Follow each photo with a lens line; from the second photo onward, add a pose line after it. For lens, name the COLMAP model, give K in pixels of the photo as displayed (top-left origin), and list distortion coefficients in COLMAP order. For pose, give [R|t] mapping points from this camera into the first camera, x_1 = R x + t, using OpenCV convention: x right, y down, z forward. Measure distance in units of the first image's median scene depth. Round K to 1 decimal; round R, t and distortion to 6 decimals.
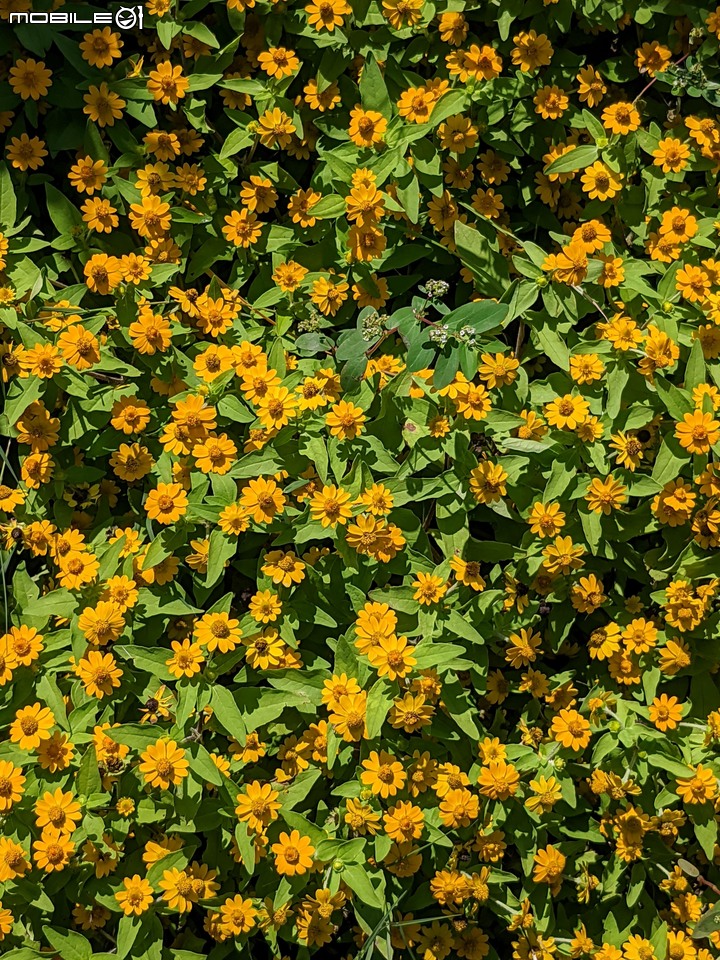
lens RADIAL K [[1473.8, 0, 360.0], [0, 1473.8, 480.0], [0, 0, 1]] dist [0.208092, -1.011978]
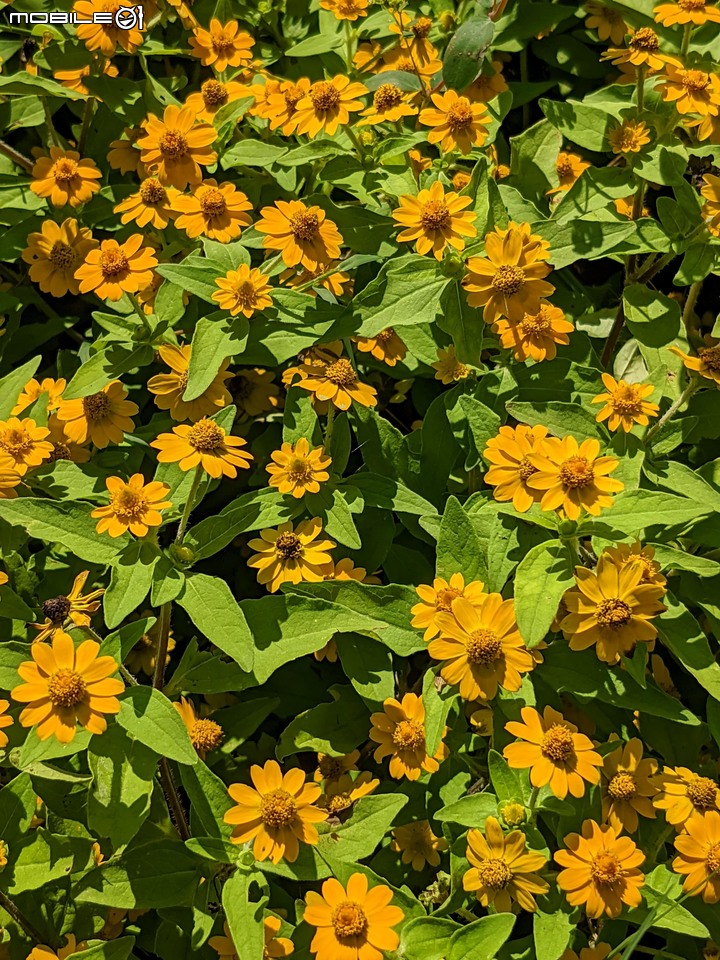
lens RADIAL K [[1473.8, 0, 360.0], [0, 1473.8, 480.0], [0, 0, 1]] dist [0.208092, -1.011978]
pose [[0.999915, 0.007120, -0.010887, -0.037649], [-0.010320, 0.943684, -0.330687, 0.262001], [0.007919, 0.330771, 0.943678, 0.526543]]
